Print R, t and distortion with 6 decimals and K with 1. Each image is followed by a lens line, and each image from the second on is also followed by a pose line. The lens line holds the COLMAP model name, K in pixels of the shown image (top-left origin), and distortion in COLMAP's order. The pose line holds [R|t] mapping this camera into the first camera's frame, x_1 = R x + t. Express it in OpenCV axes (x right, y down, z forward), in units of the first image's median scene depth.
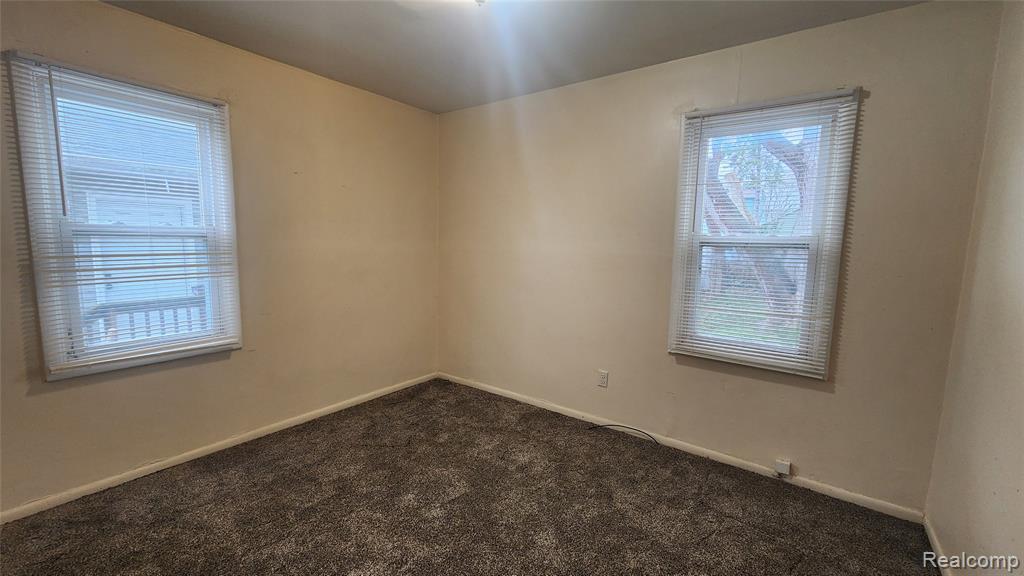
lens RADIAL K [[418.8, 0, 517.0], [0, 418.8, 286.2], [0, 0, 1]] dist [0.001567, -0.000105]
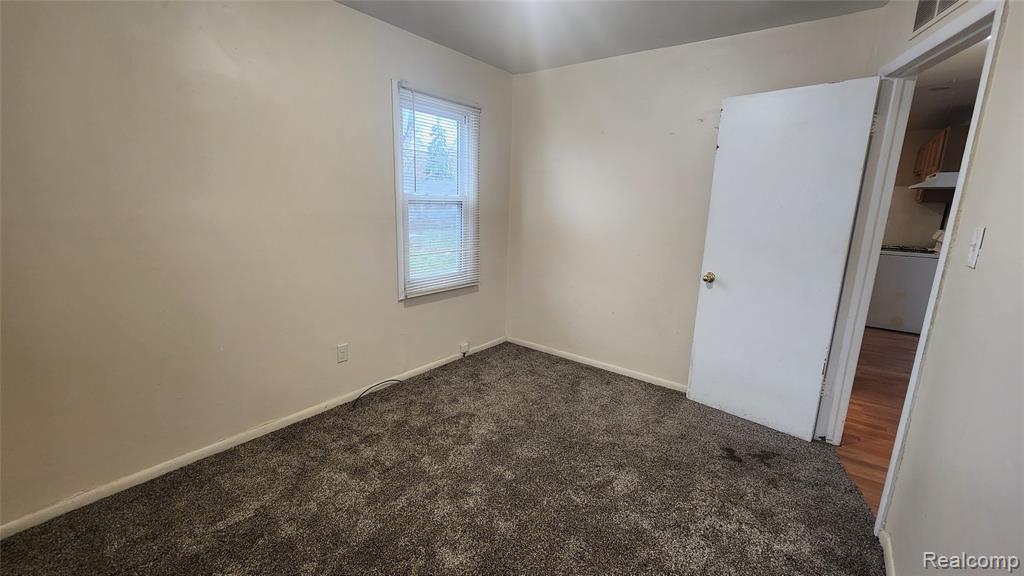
lens RADIAL K [[418.8, 0, 517.0], [0, 418.8, 286.2], [0, 0, 1]] dist [0.001567, -0.000105]
pose [[0.024052, -0.212507, 0.976864, -0.765091], [0.099388, 0.972814, 0.209179, -0.087053], [-0.994758, 0.092058, 0.044519, 0.674498]]
